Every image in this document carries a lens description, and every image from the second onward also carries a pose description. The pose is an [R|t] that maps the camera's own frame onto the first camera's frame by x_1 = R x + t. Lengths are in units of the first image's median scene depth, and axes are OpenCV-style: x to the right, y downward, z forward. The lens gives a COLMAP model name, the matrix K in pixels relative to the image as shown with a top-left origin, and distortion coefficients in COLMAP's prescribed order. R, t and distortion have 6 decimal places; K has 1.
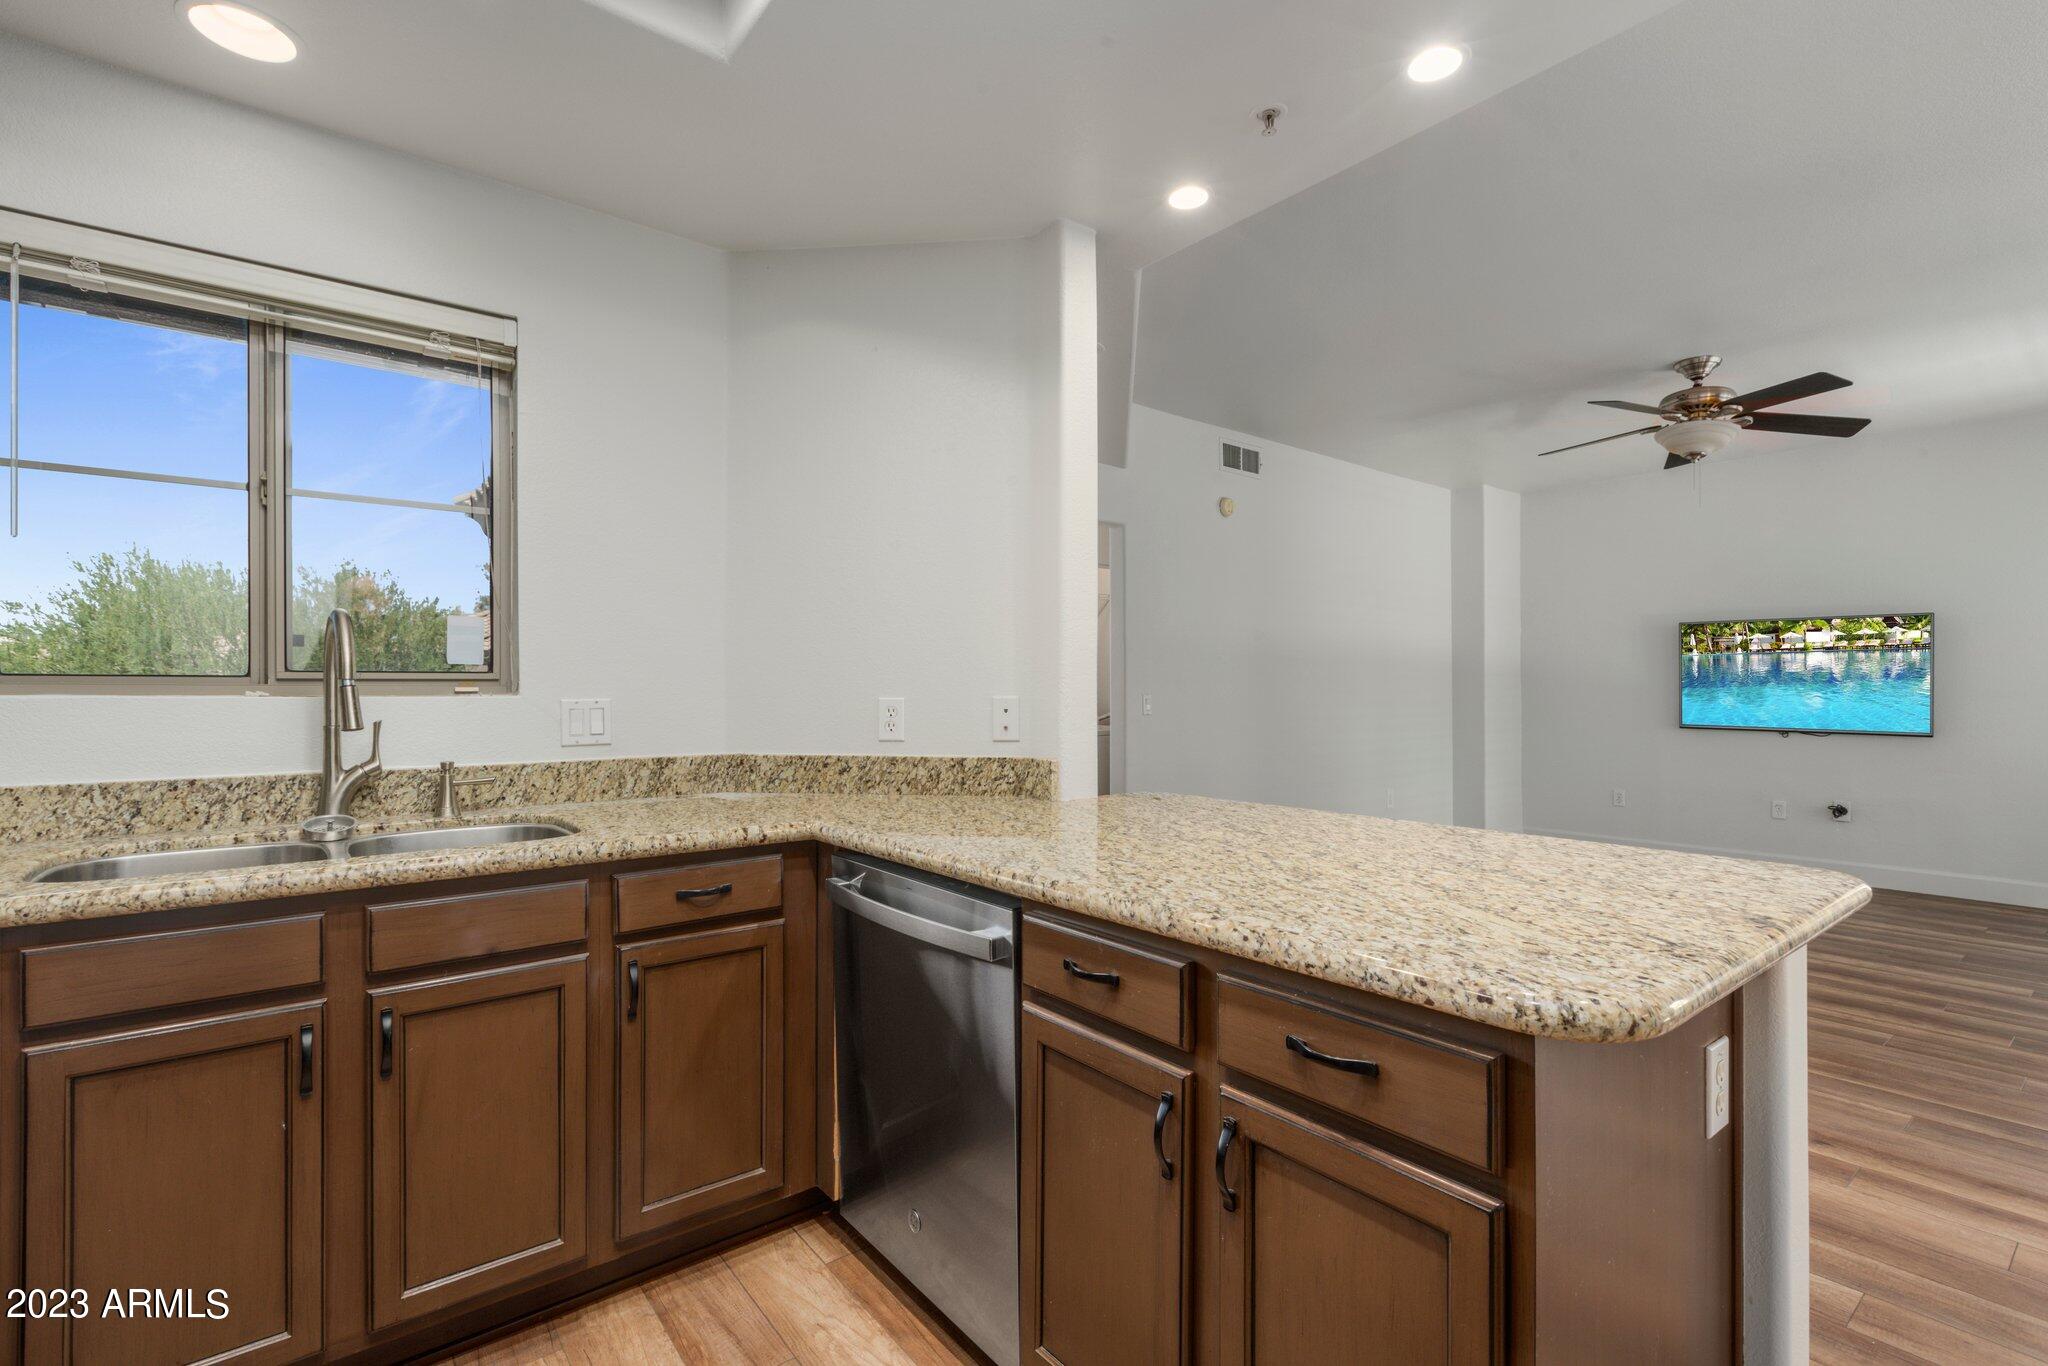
lens RADIAL K [[926.5, 0, 973.4], [0, 926.5, 702.4], [0, 0, 1]] dist [-0.004929, 0.002537]
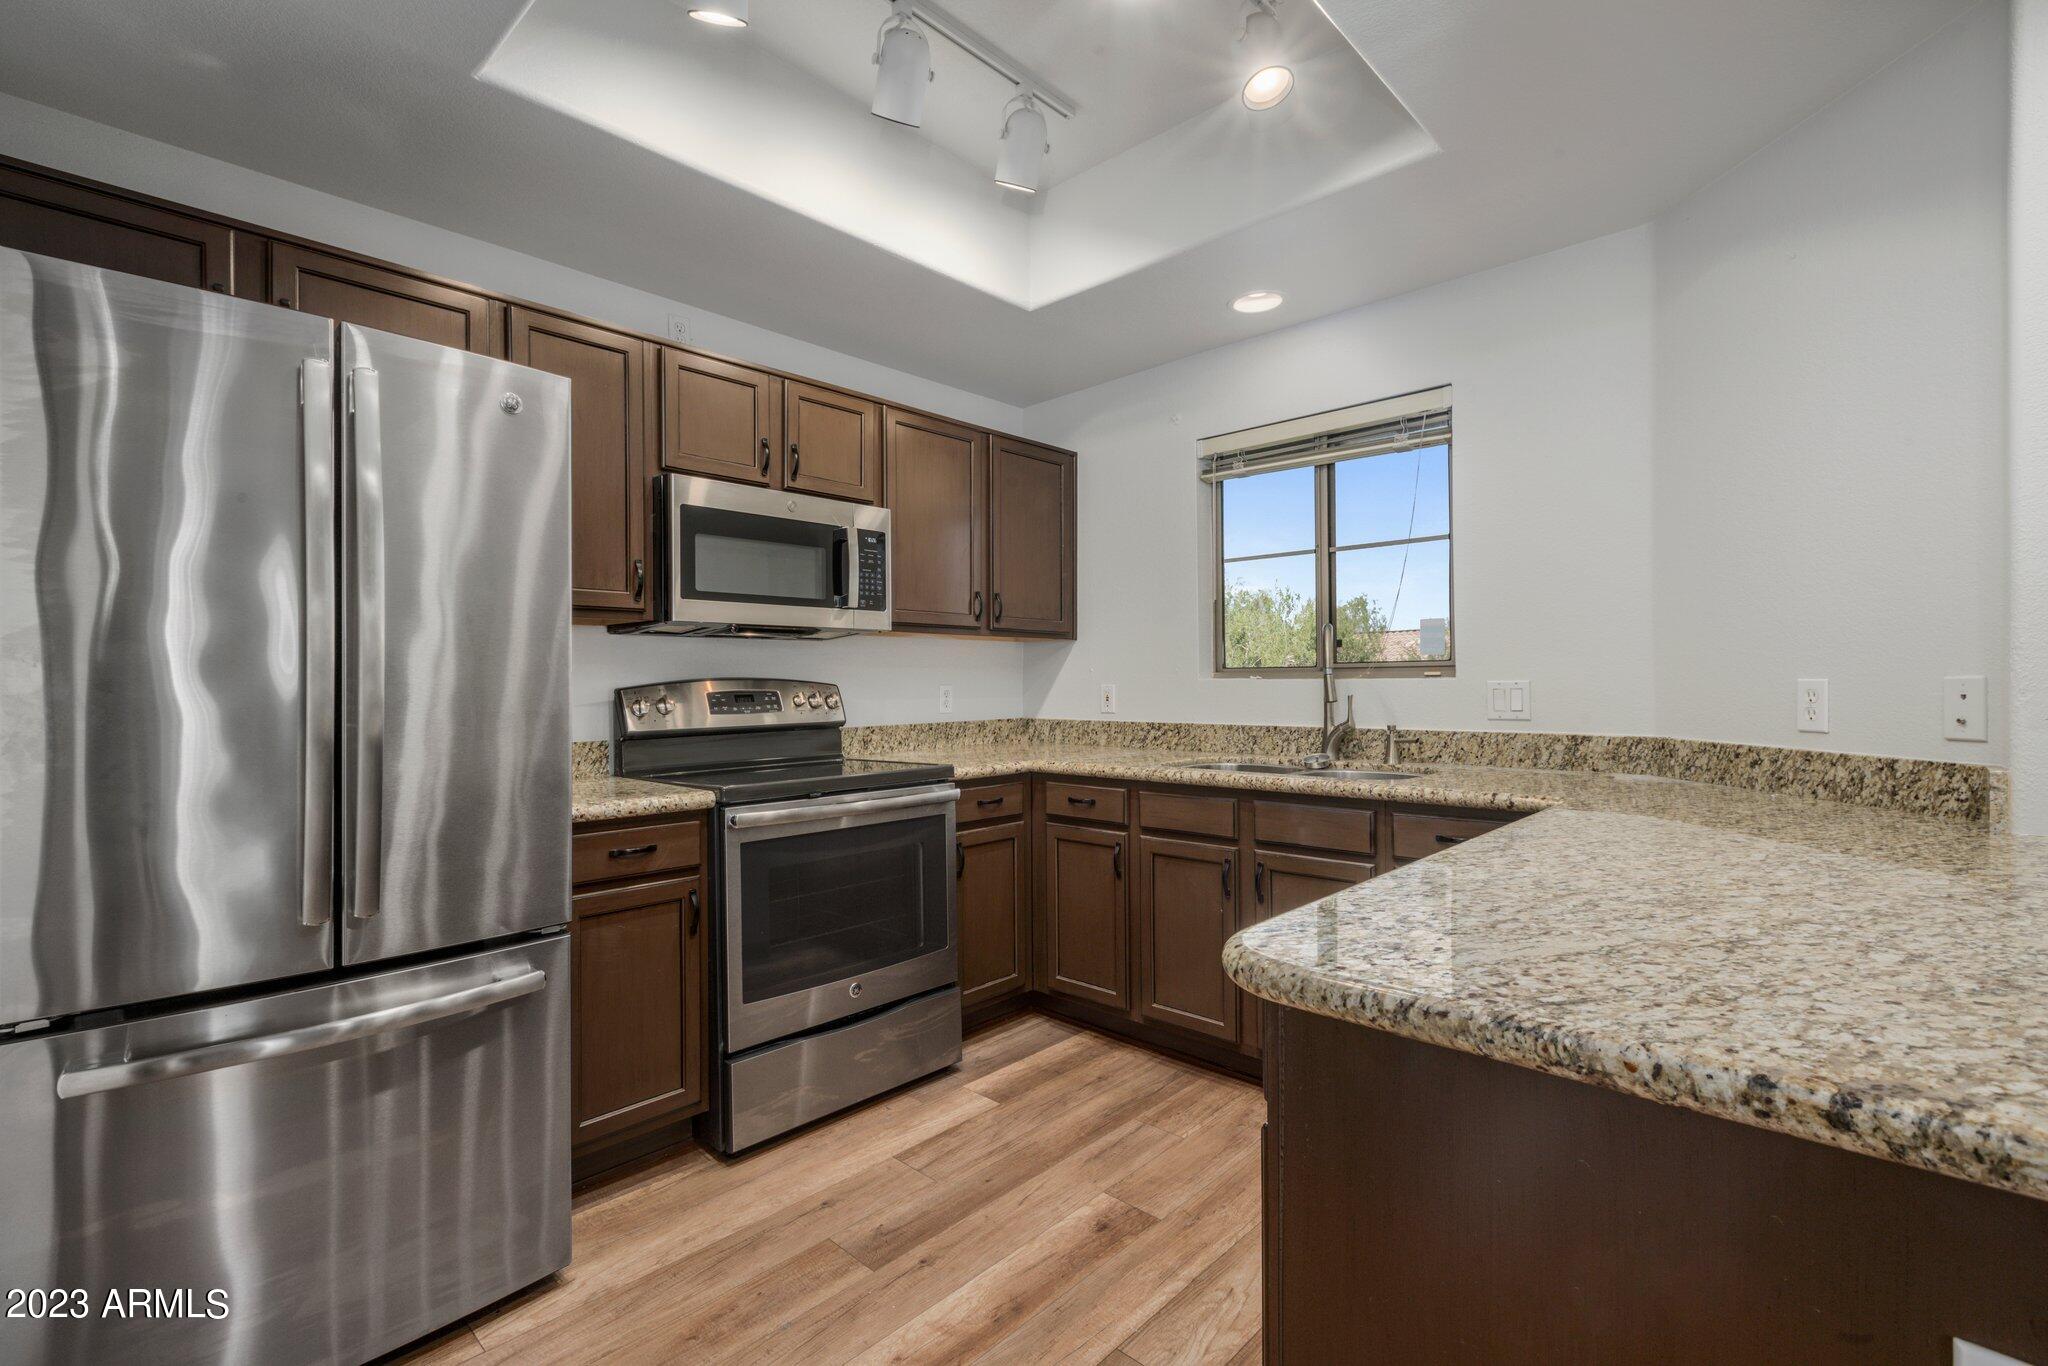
lens RADIAL K [[938.7, 0, 1025.1], [0, 938.7, 681.3], [0, 0, 1]] dist [-0.004150, -0.000405]
pose [[0.145826, 0.000270, -0.989310, 0.631190], [-0.003529, 0.999994, -0.000247, 0.000047], [0.989304, 0.003527, 0.145826, 0.201784]]
